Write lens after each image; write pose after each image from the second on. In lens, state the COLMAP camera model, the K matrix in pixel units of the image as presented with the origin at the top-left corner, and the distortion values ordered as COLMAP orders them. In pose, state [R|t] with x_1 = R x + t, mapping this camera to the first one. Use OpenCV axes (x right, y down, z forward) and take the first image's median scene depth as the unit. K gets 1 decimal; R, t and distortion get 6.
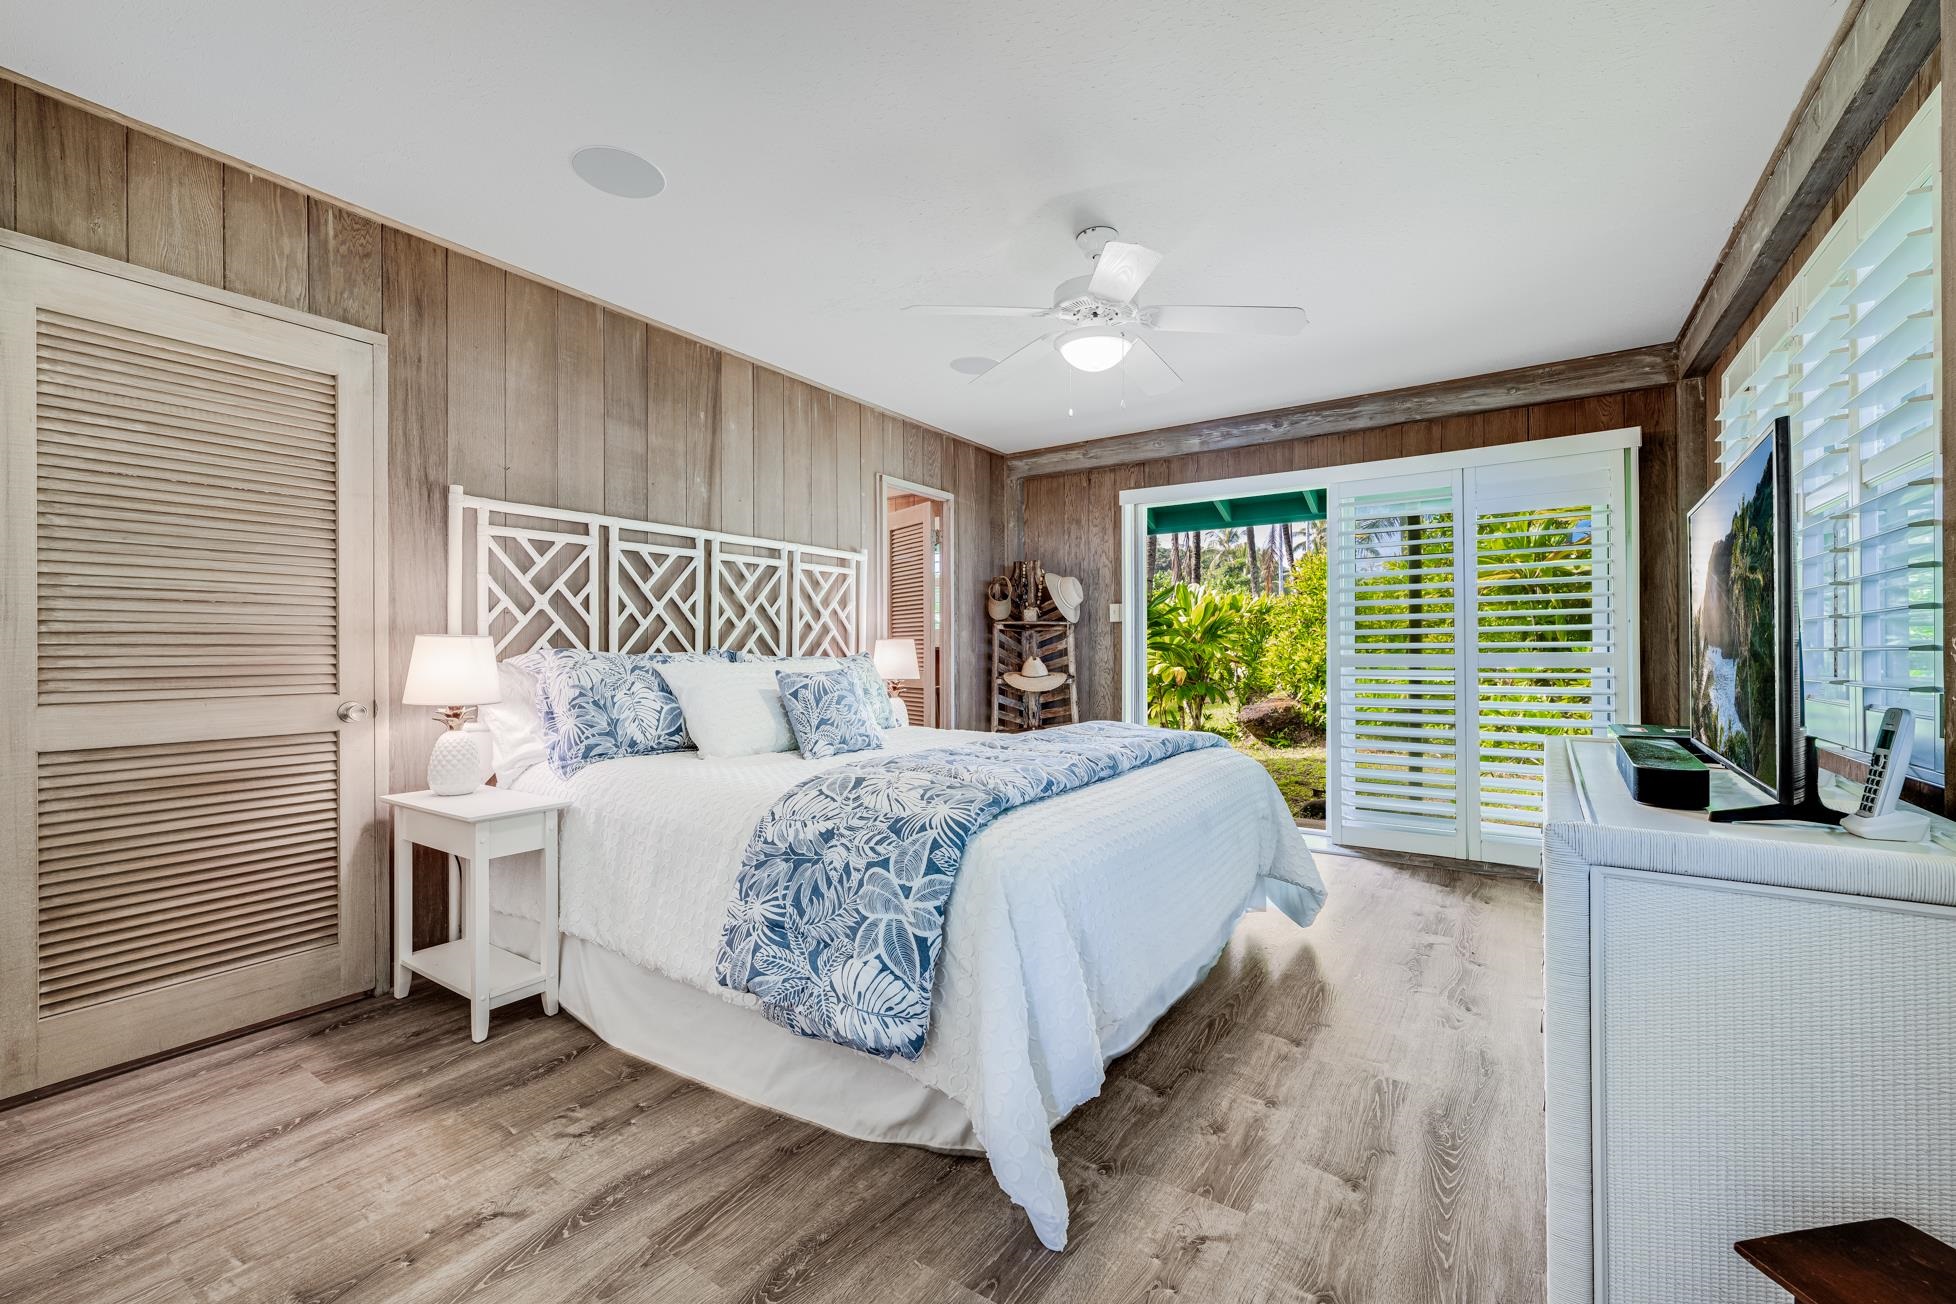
lens RADIAL K [[792.6, 0, 978.0], [0, 792.6, 652.0], [0, 0, 1]] dist [0.001703, 0.000060]
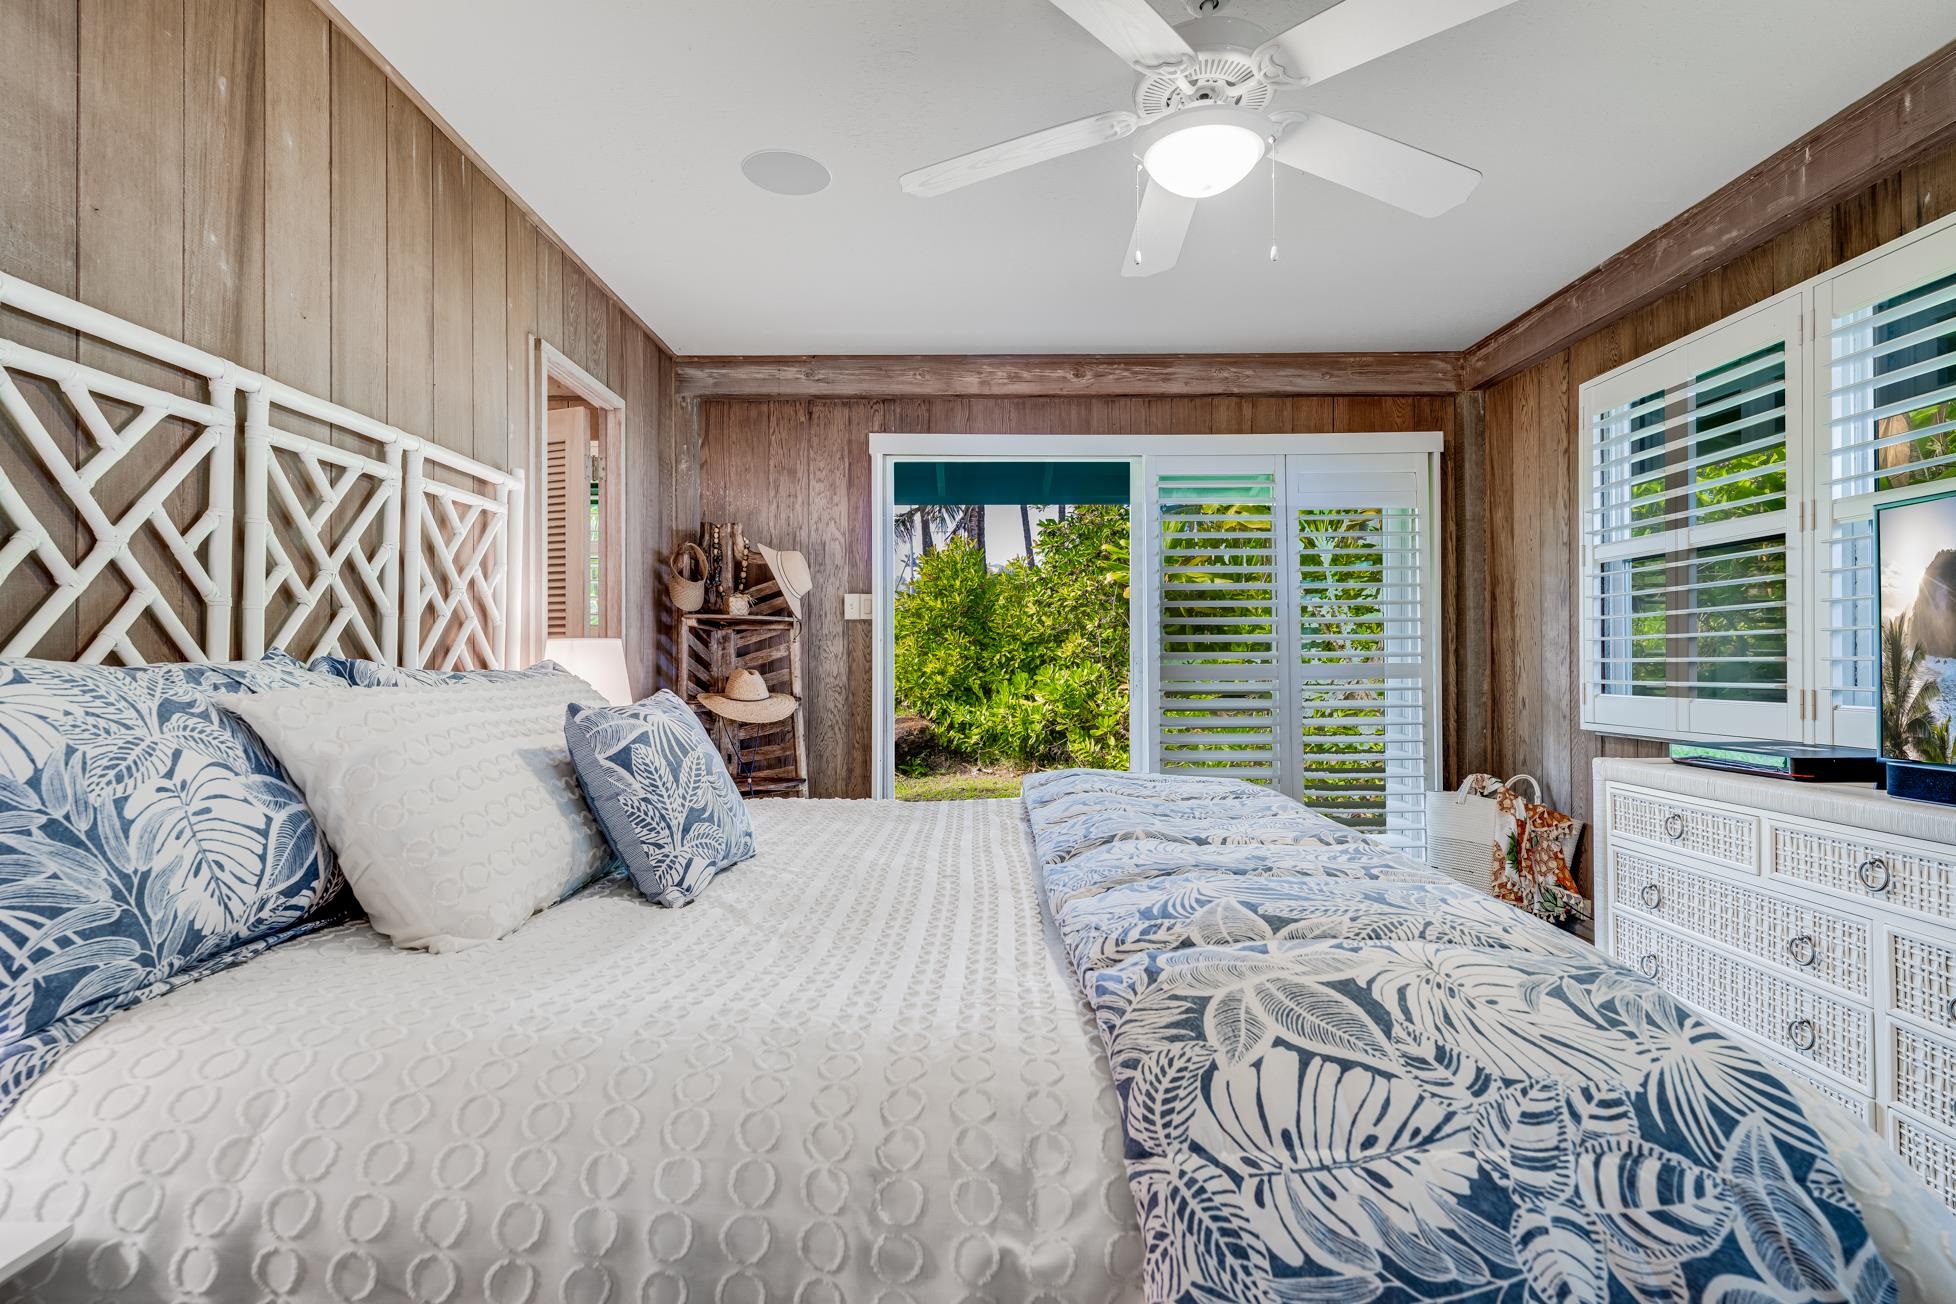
lens RADIAL K [[925.6, 0, 979.6], [0, 925.6, 663.6], [0, 0, 1]] dist [-0.004293, 0.000159]
pose [[0.833556, -0.000095, 0.552436, -0.241709], [-0.000044, 1.000000, 0.000238, 0.001203], [-0.552436, -0.000222, 0.833556, 0.326675]]
